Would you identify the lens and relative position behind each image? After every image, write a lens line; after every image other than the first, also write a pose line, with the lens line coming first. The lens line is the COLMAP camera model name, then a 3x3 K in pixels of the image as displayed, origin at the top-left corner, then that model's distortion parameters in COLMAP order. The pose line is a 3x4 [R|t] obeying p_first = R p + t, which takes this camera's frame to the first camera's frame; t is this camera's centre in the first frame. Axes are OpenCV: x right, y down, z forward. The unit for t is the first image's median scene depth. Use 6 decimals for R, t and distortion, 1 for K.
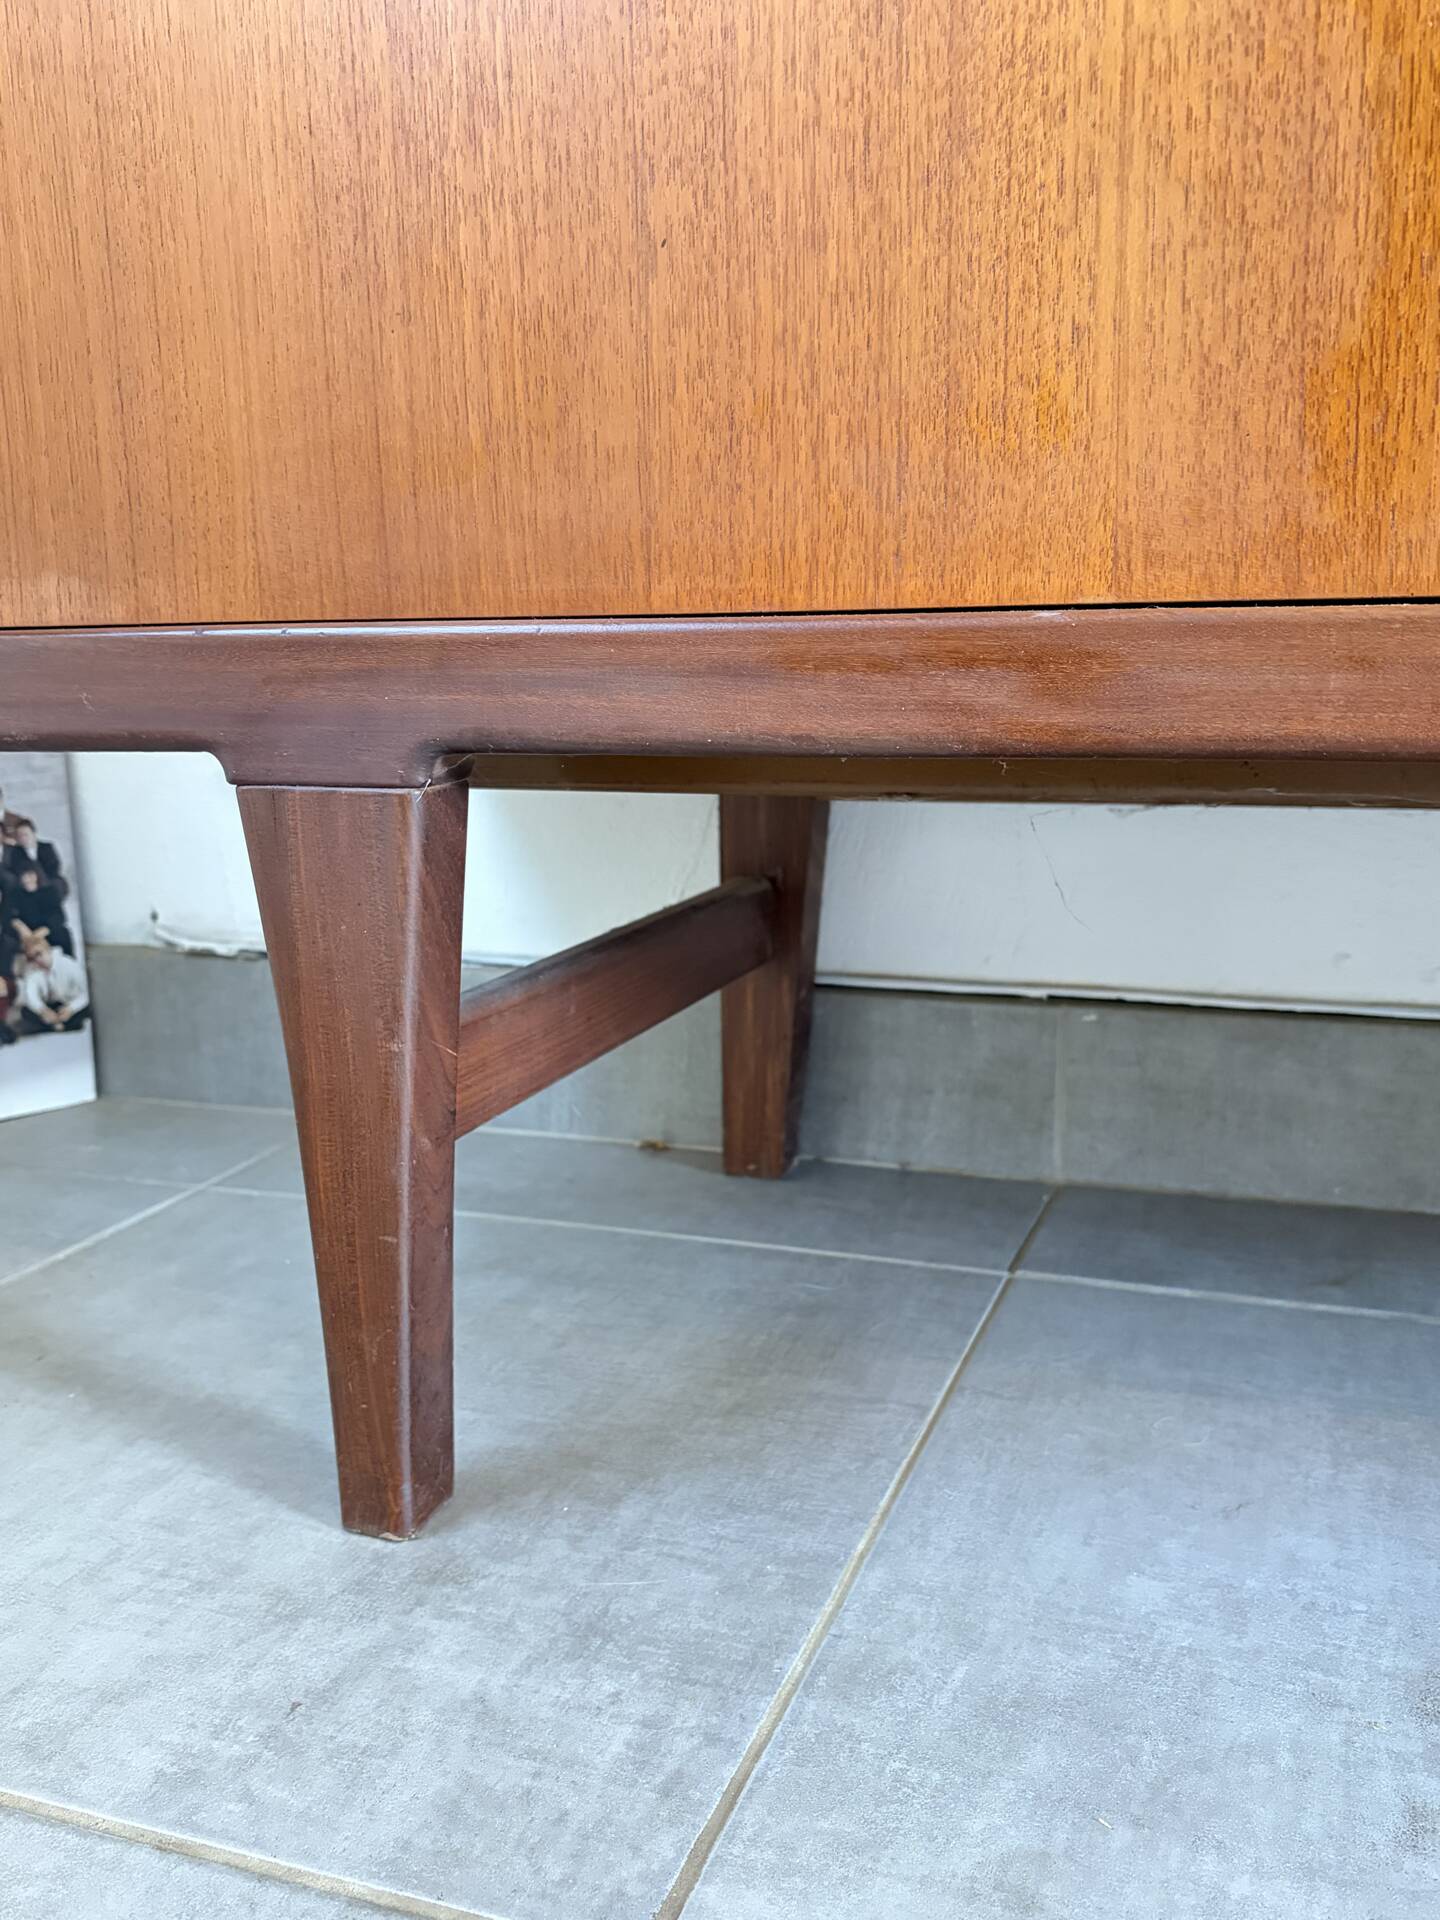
lens RADIAL K [[1724.7, 0, 717.4], [0, 1724.7, 978.2], [0, 0, 1]] dist [0.031789, -0.018503]
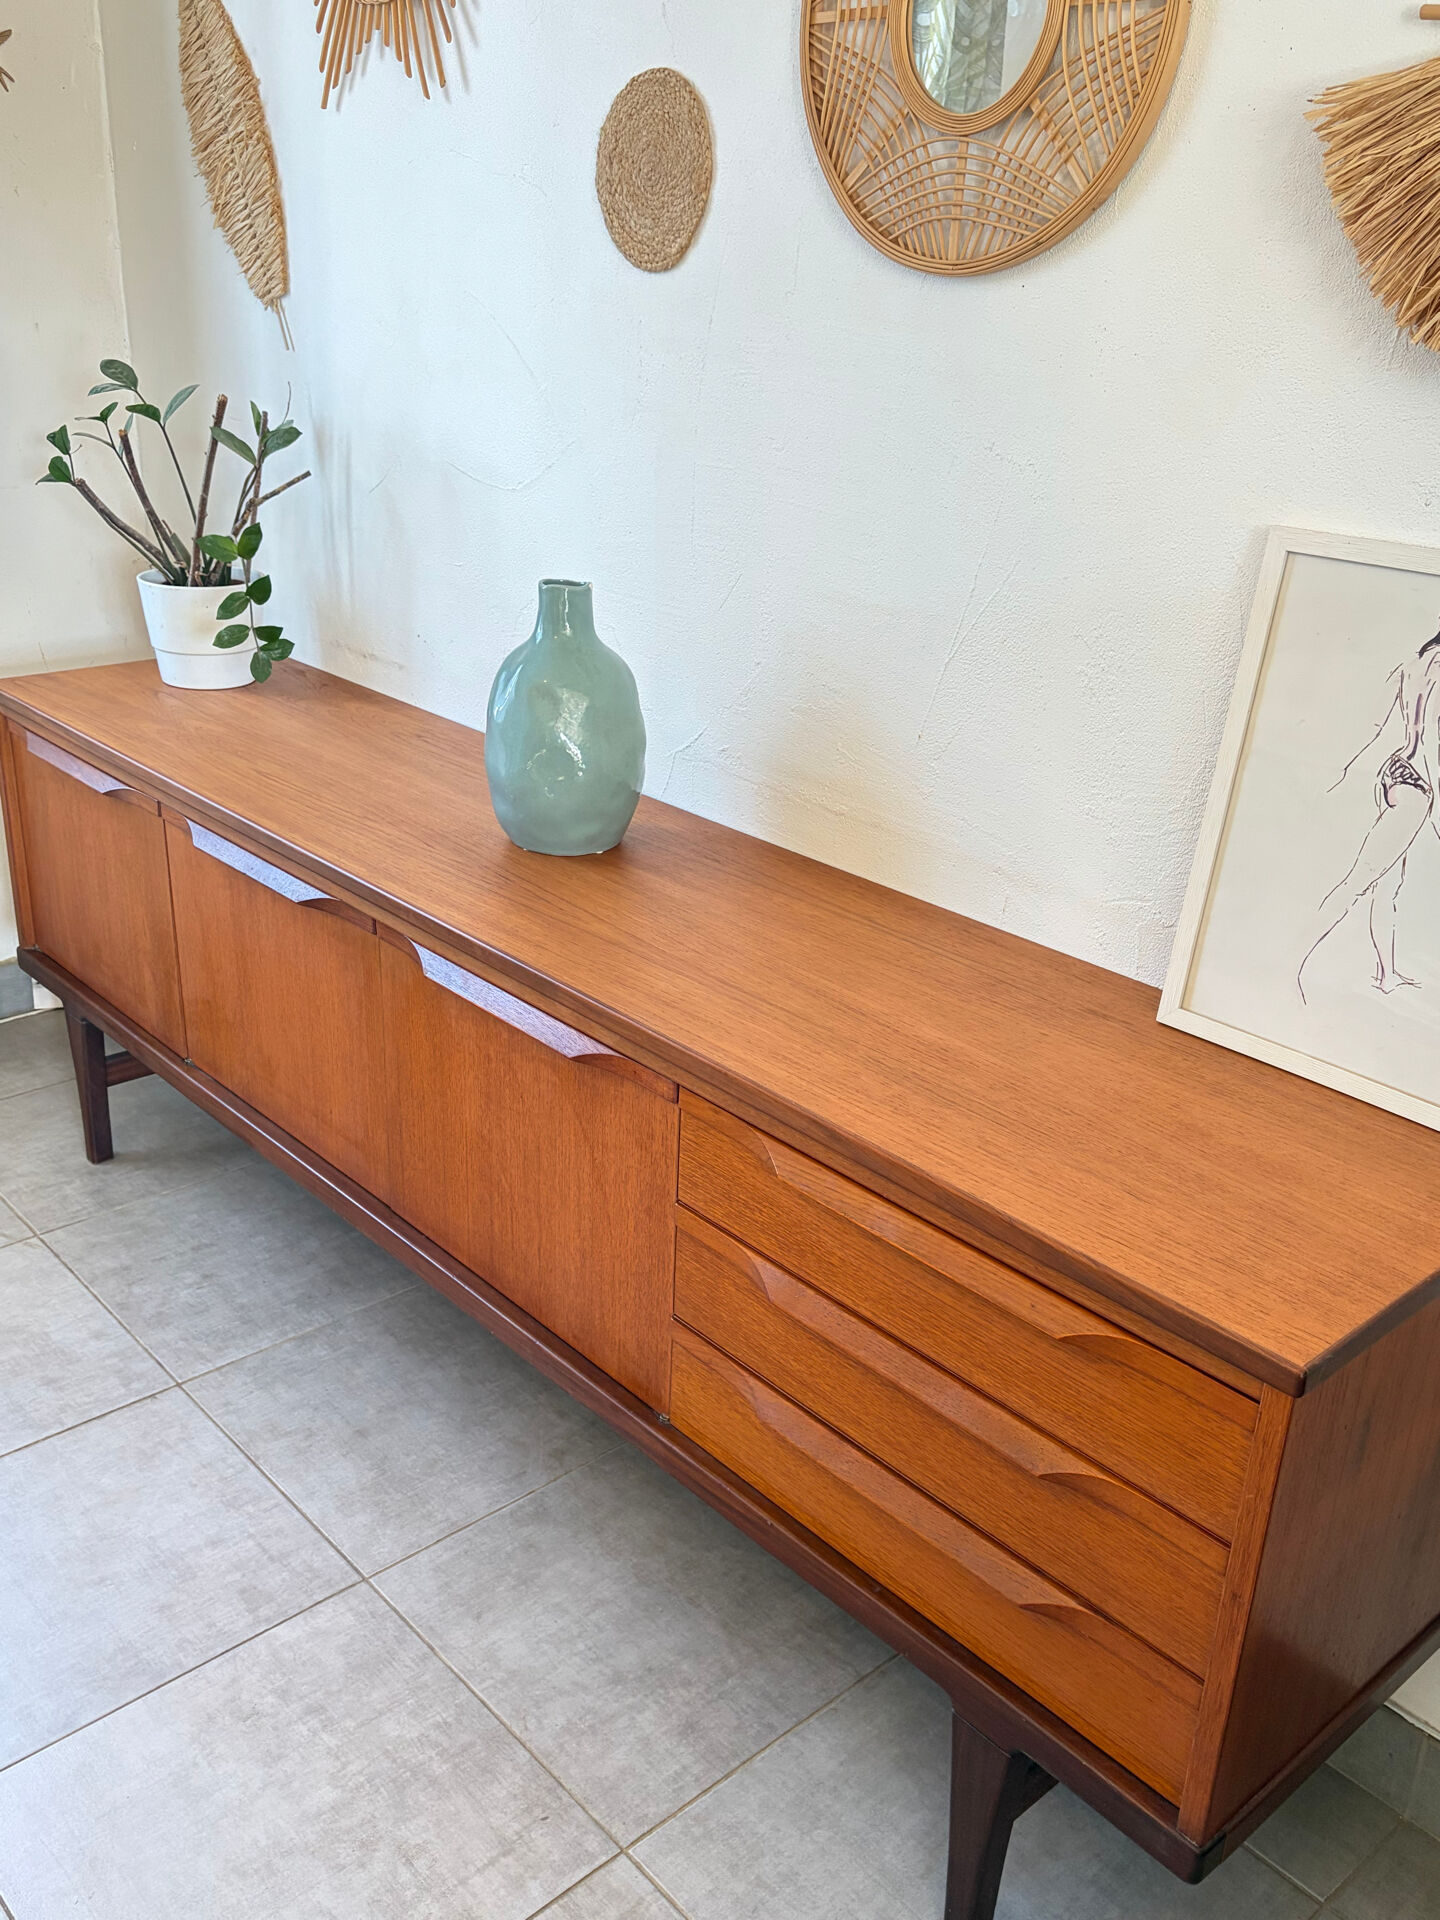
lens RADIAL K [[1724.7, 0, 711.6], [0, 1724.7, 968.7], [0, 0, 1]] dist [0.031789, -0.018503]
pose [[0.880004, 0.231884, -0.414515, 3.015779], [-0.147238, 0.962916, 0.226082, -1.446079], [0.451568, -0.137921, 0.881512, -2.232635]]
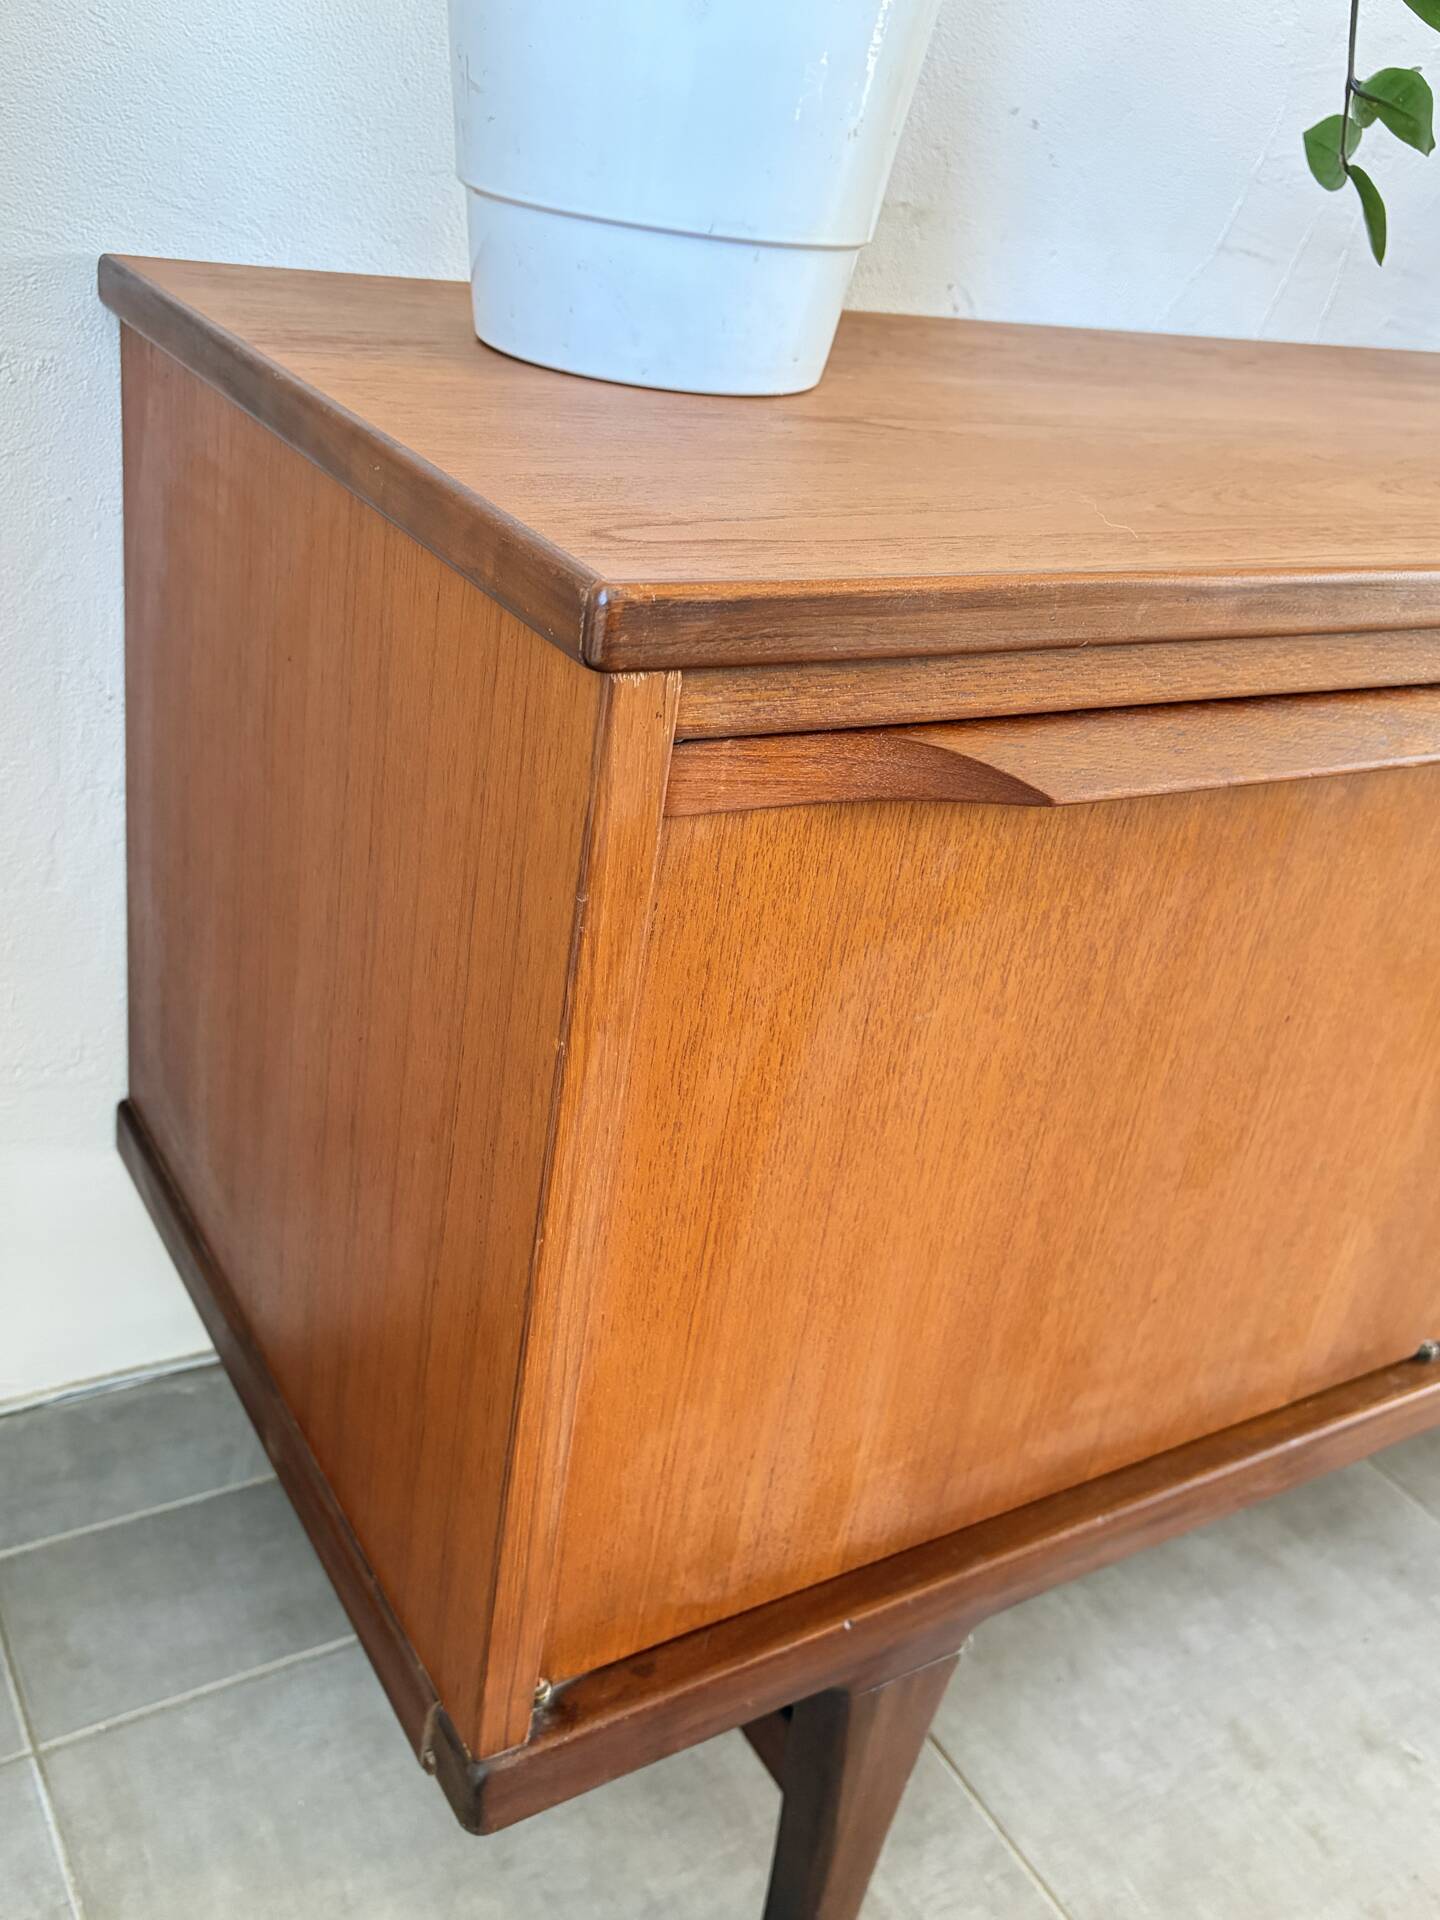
lens RADIAL K [[1724.7, 0, 704.2], [0, 1724.7, 969.5], [0, 0, 1]] dist [0.031789, -0.018503]
pose [[0.624353, -0.268201, 0.733656, -1.055270], [0.000392, 0.939317, 0.343051, -0.982131], [-0.781142, -0.213898, 0.586570, 0.394660]]
